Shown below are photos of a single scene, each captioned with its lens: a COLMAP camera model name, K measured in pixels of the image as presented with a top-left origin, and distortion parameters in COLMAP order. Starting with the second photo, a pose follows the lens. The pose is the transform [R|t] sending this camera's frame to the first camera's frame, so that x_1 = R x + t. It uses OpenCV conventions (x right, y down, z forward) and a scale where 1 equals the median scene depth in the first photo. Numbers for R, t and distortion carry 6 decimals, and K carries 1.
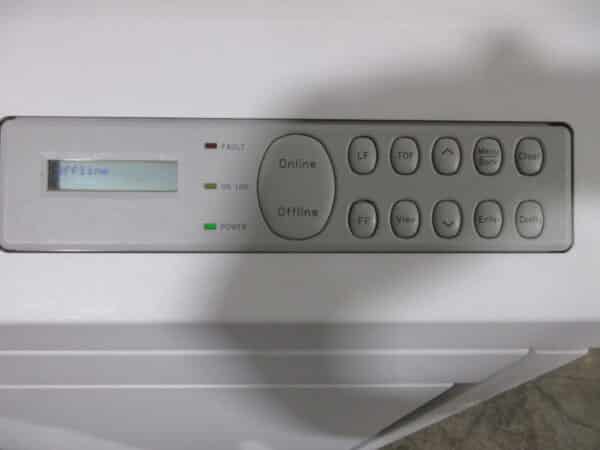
lens RADIAL K [[448.7, 0, 302.9], [0, 448.7, 224.9], [0, 0, 1]] dist [0.006940, 0.005144]
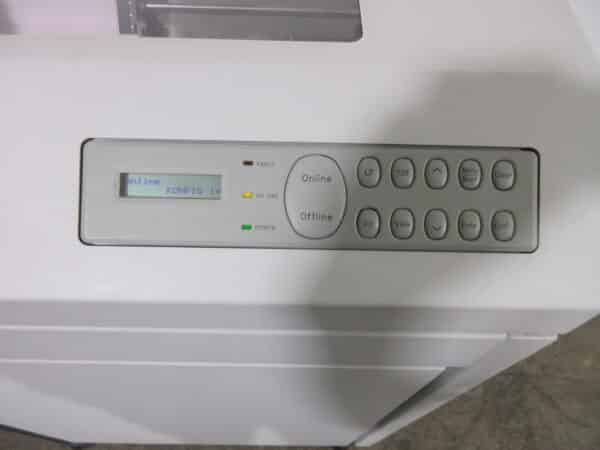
lens RADIAL K [[448.7, 0, 296.6], [0, 448.7, 224.8], [0, 0, 1]] dist [0.006940, 0.005144]
pose [[0.999368, 0.015611, -0.031947, -0.024957], [-0.015883, 0.999839, -0.008297, 0.004399], [0.031813, 0.008799, 0.999455, -0.250493]]
